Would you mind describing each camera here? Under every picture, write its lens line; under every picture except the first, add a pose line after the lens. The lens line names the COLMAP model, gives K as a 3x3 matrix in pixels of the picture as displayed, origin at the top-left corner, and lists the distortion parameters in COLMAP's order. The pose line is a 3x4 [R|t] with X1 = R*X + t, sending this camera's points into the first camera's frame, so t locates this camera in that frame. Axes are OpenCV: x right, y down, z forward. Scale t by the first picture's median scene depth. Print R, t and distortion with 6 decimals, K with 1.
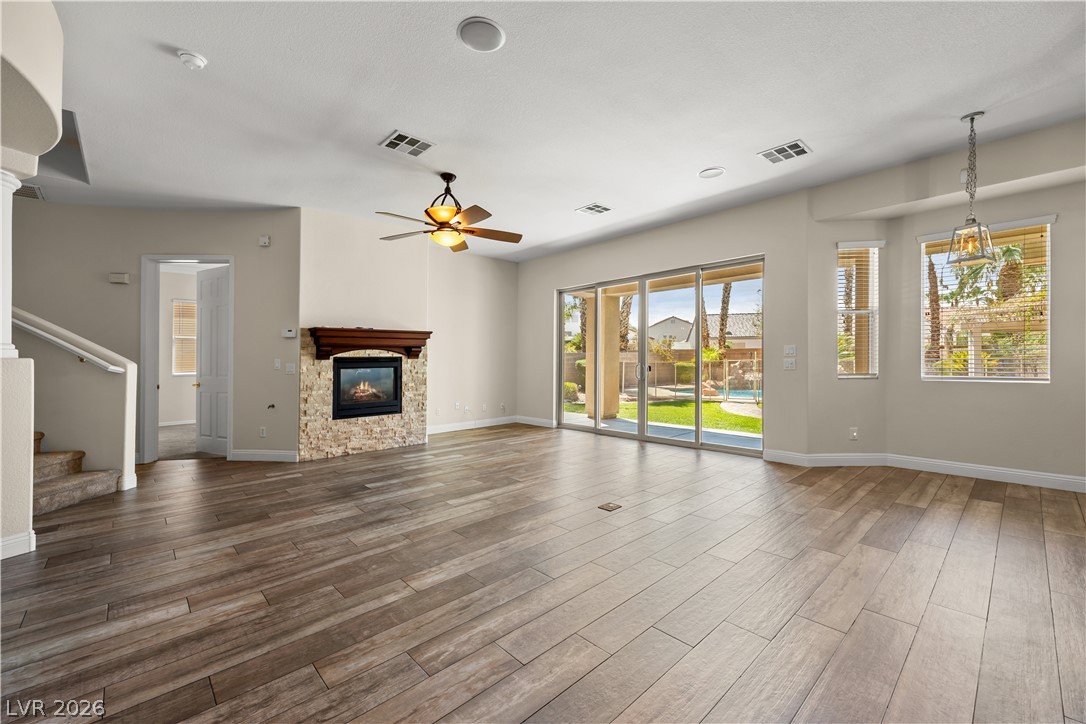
lens RADIAL K [[442.3, 0, 550.9], [0, 442.3, 357.1], [0, 0, 1]] dist [0.009136, 0.000048]
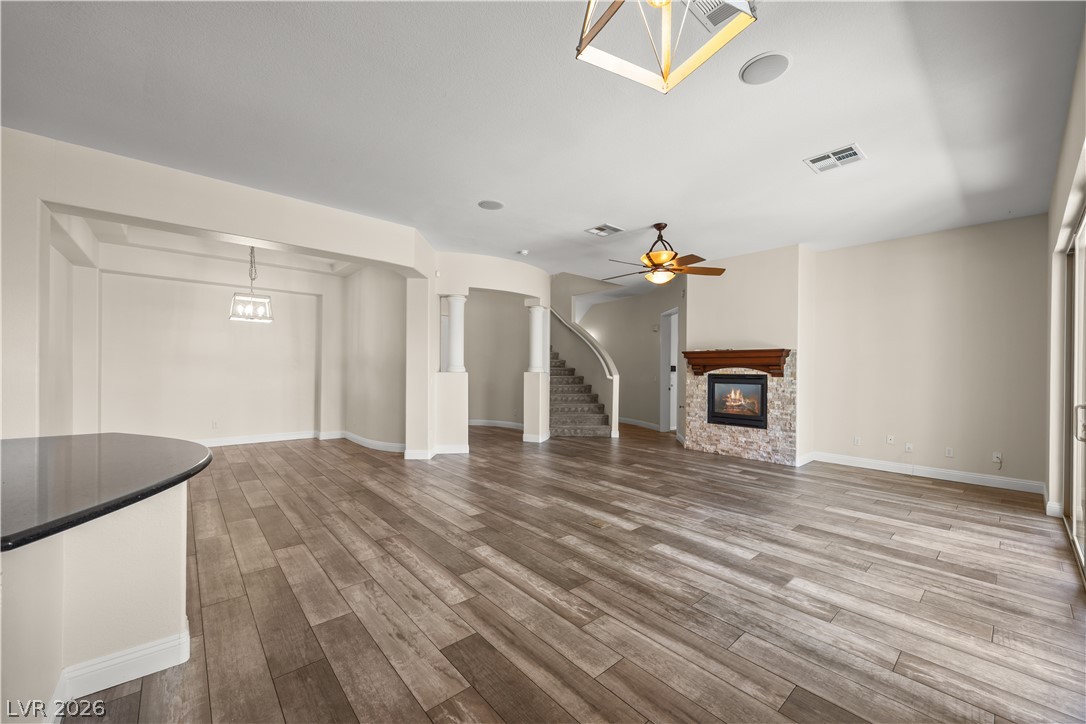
lens RADIAL K [[417.6, 0, 551.1], [0, 417.6, 366.9], [0, 0, 1]] dist [0.001232, -0.000025]
pose [[-0.026137, 0.004859, -0.999647, 0.728461], [-0.004711, 0.999976, 0.004984, -0.023743], [0.999647, 0.004839, -0.026114, 0.592390]]
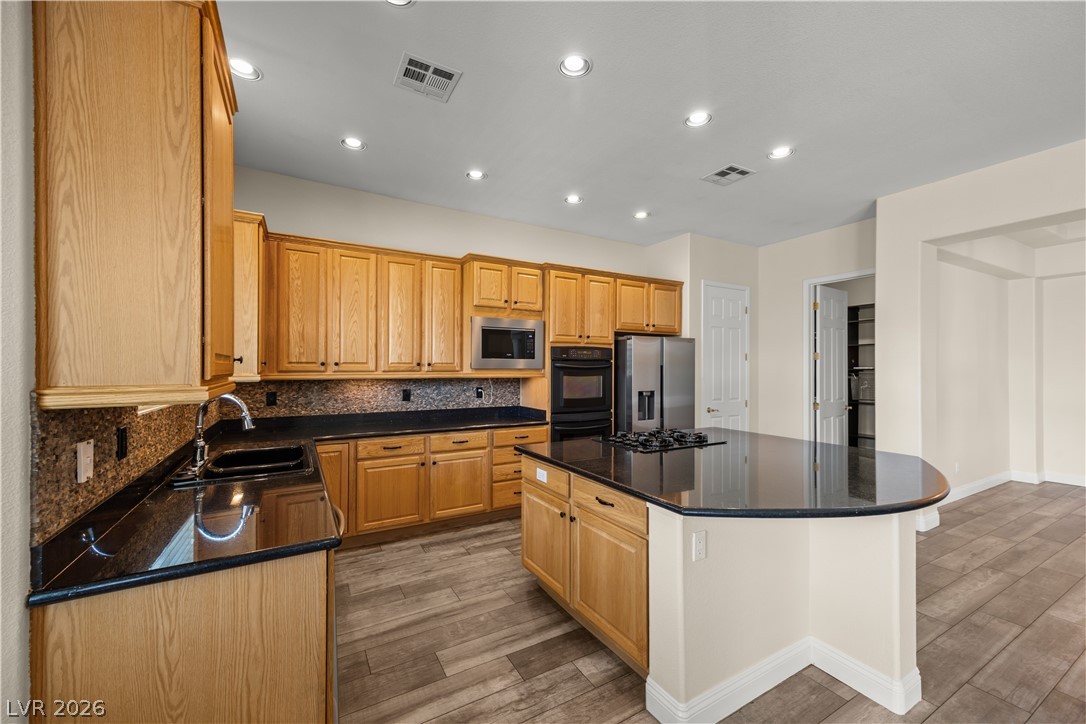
lens RADIAL K [[436.2, 0, 550.7], [0, 436.2, 366.2], [0, 0, 1]] dist [0.012687, 0.000000]
pose [[-0.974483, 0.009973, 0.224238, 0.580831], [0.007405, 0.999897, -0.012291, -0.044920], [-0.224338, -0.010317, -0.974457, 0.678366]]
